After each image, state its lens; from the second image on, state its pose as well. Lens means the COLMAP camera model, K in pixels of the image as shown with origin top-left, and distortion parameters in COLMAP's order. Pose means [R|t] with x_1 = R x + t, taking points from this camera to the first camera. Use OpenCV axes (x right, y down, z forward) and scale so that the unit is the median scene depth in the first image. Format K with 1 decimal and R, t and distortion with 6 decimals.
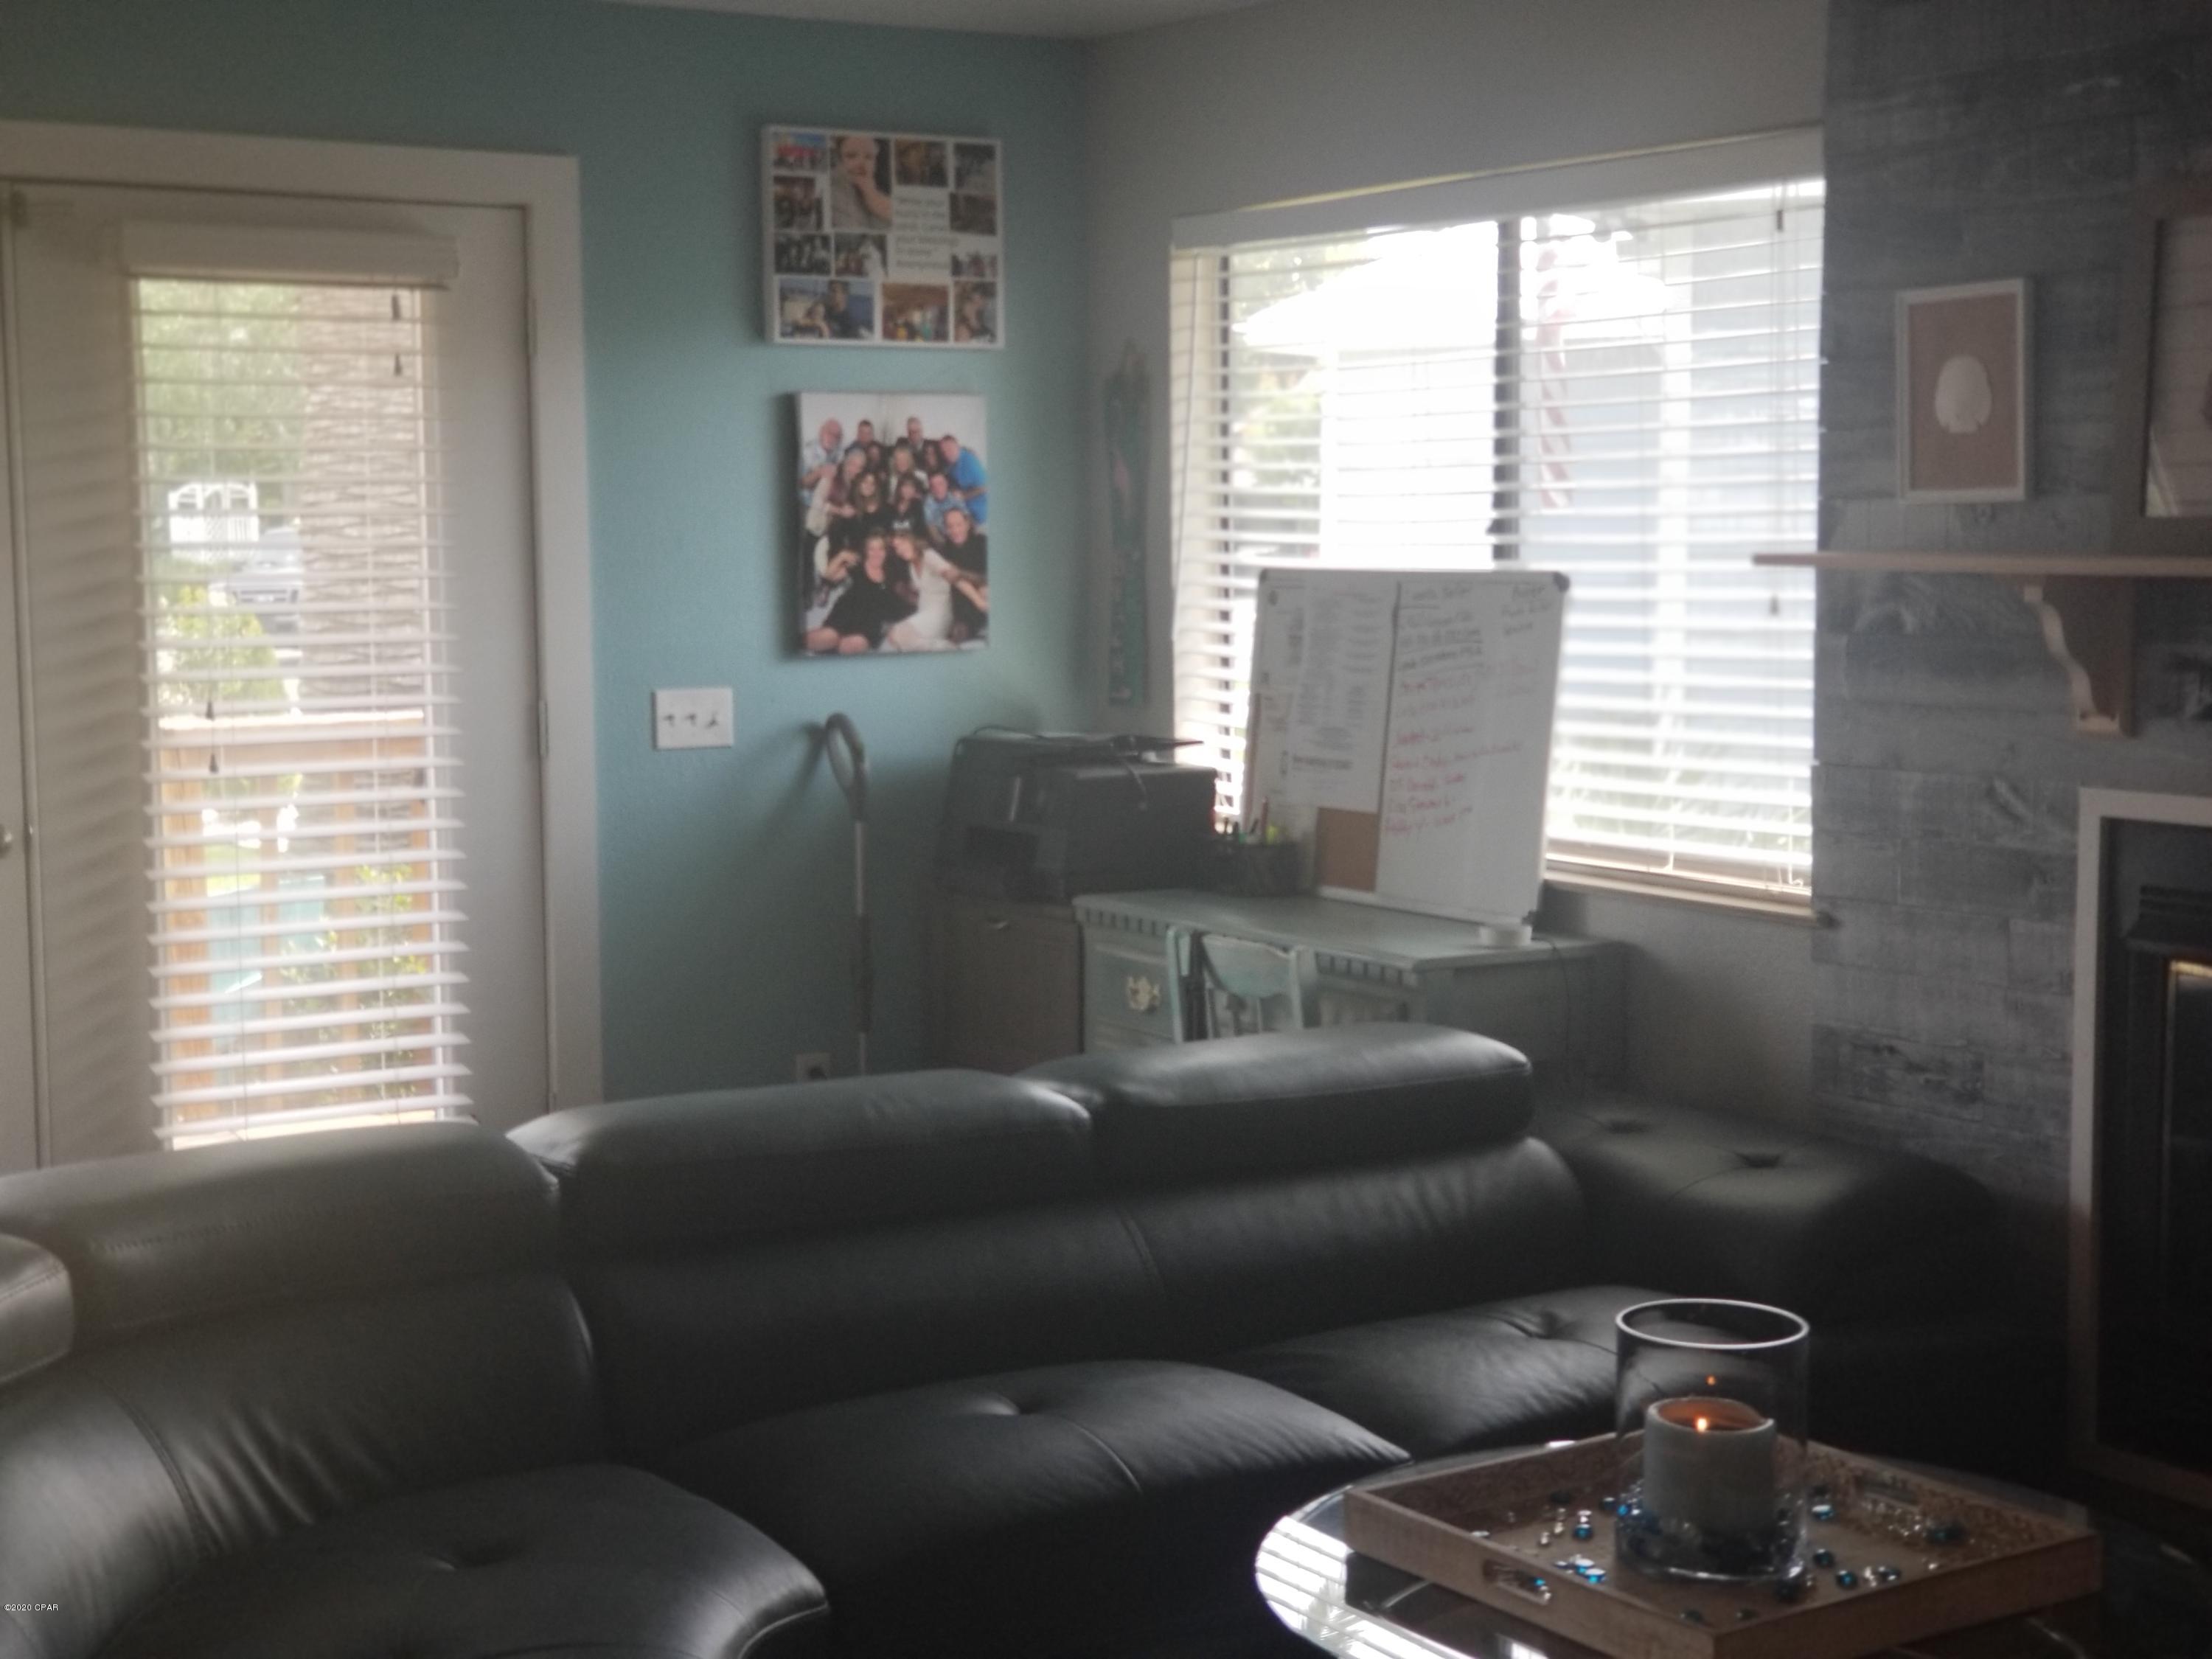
lens RADIAL K [[3388.5, 0, 1105.1], [0, 3388.5, 794.3], [0, 0, 1]] dist [0.174457, -0.318212]
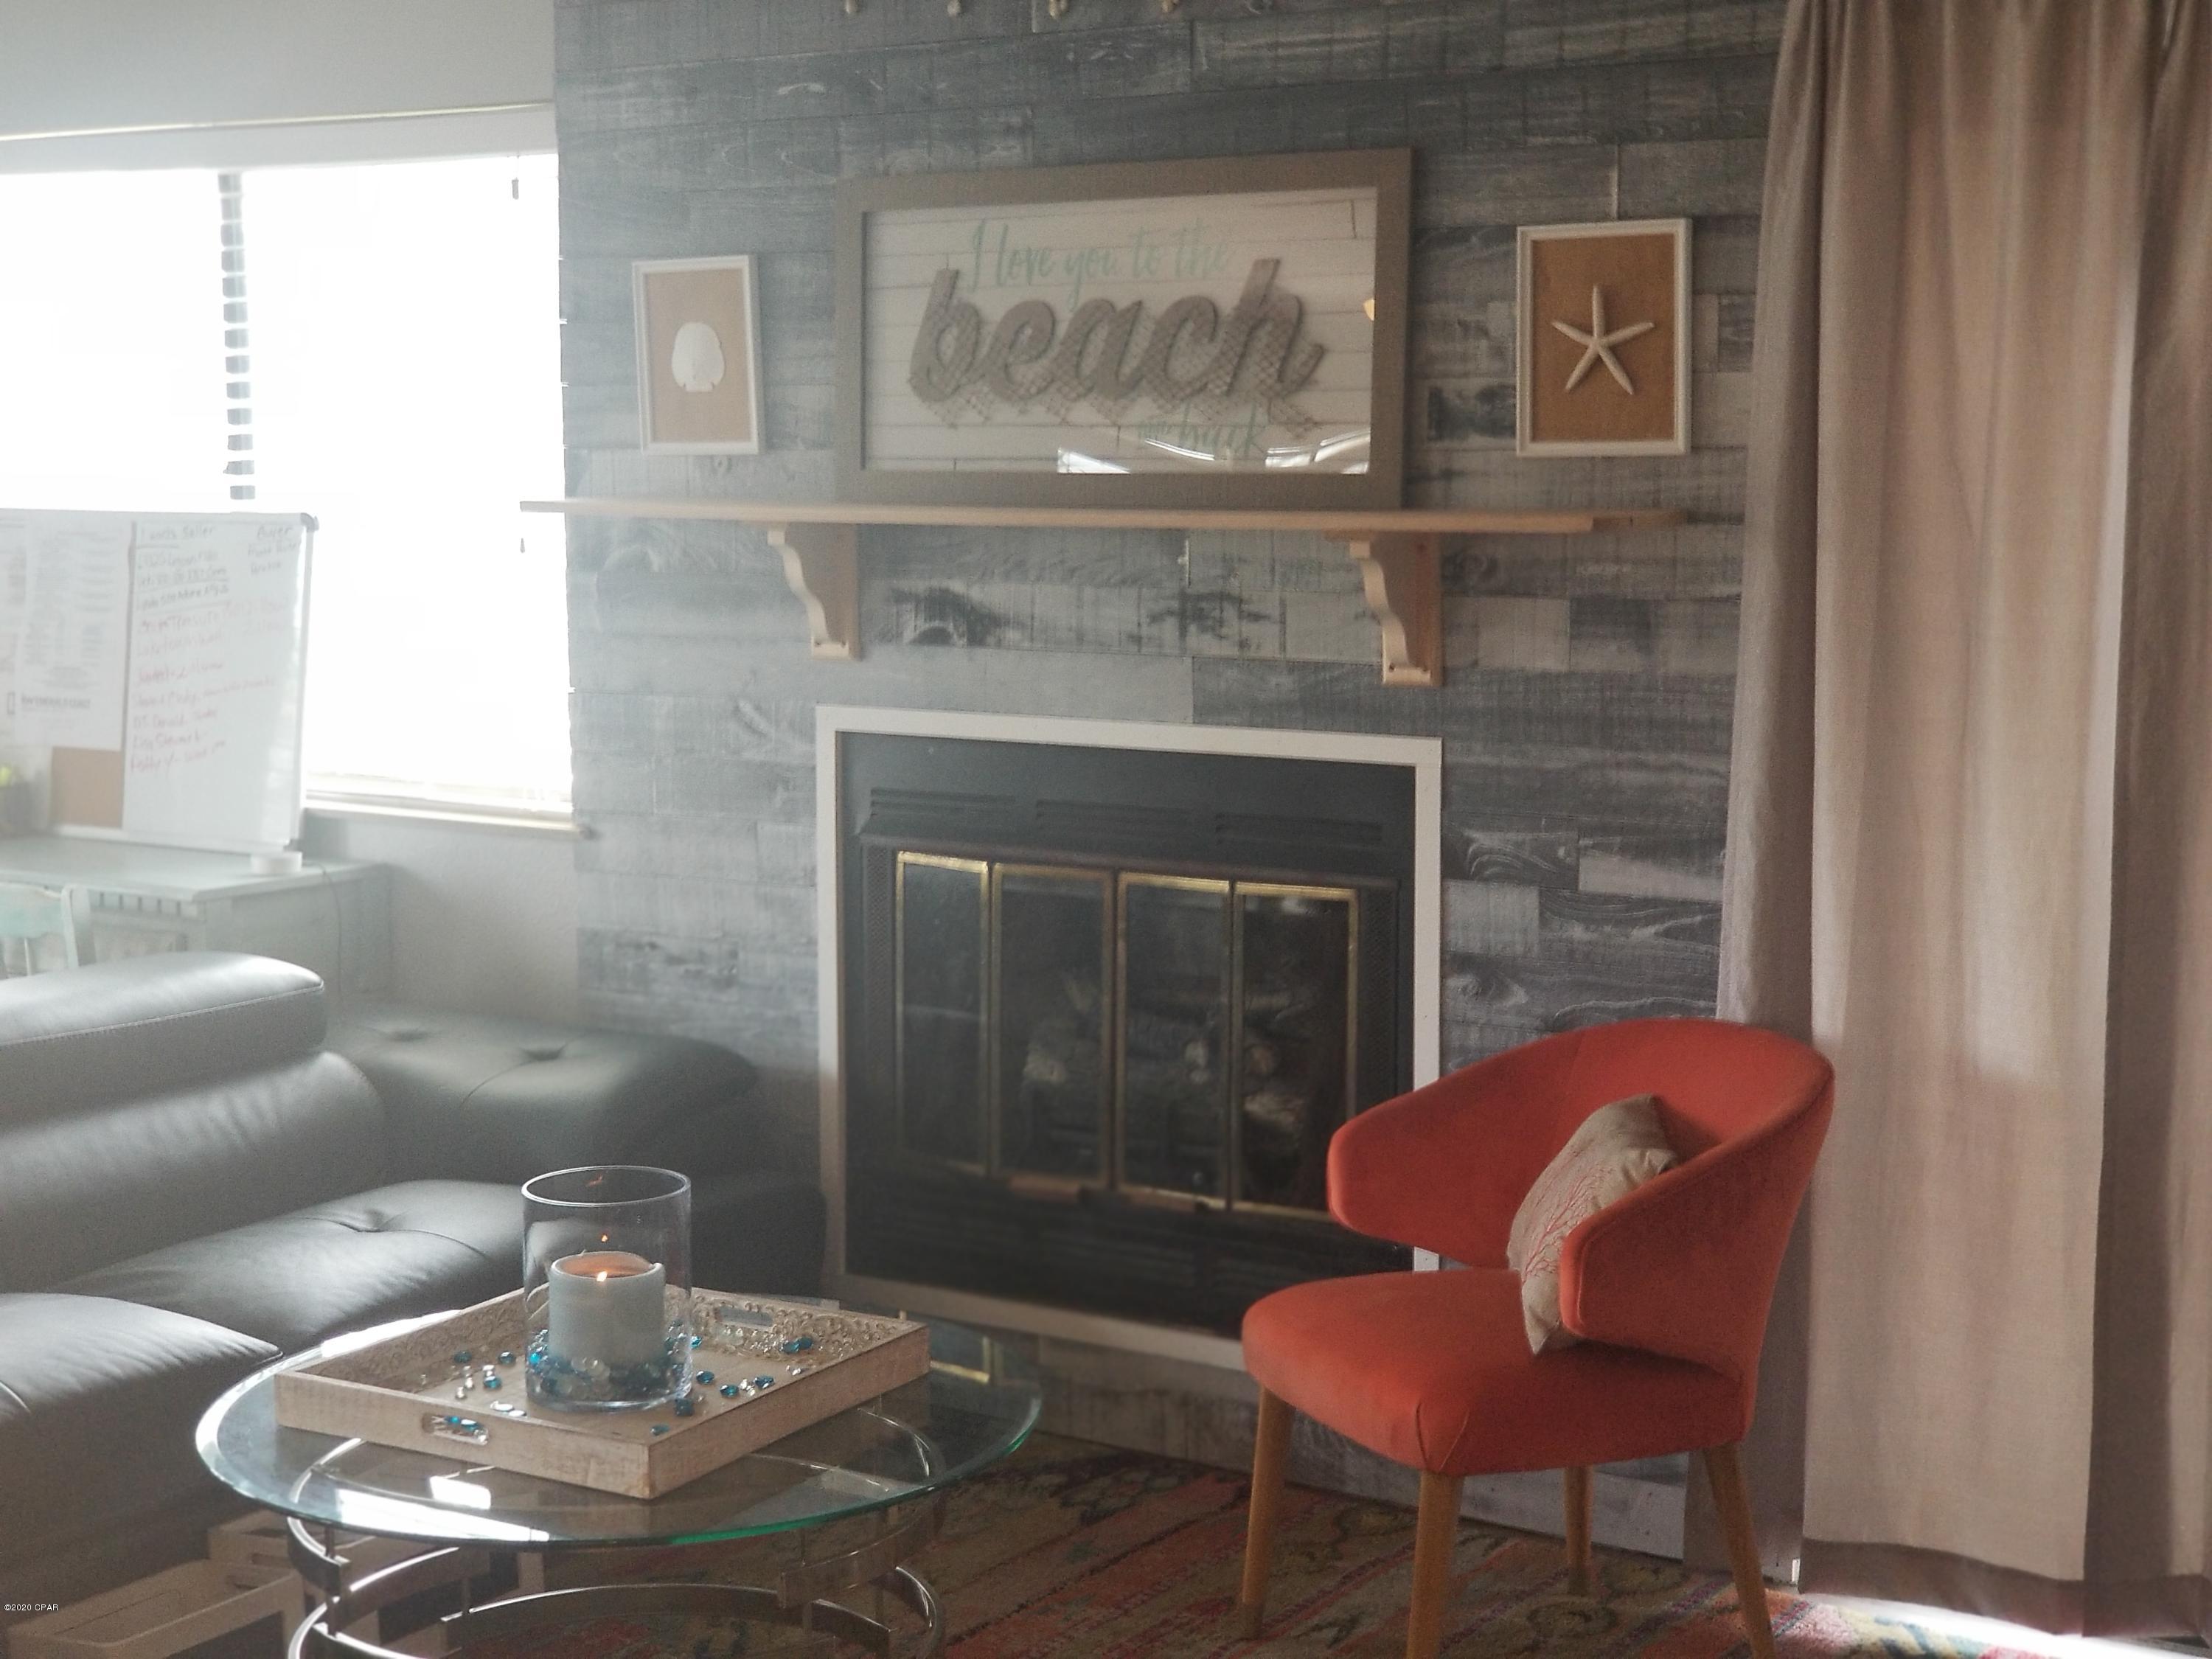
lens RADIAL K [[3388.5, 0, 1105.1], [0, 3388.5, 794.3], [0, 0, 1]] dist [0.174457, -0.318212]
pose [[0.914282, -0.044166, 0.402664, -0.081863], [0.034253, 0.998907, 0.031791, -0.004873], [-0.403628, -0.015274, 0.914796, -0.073364]]
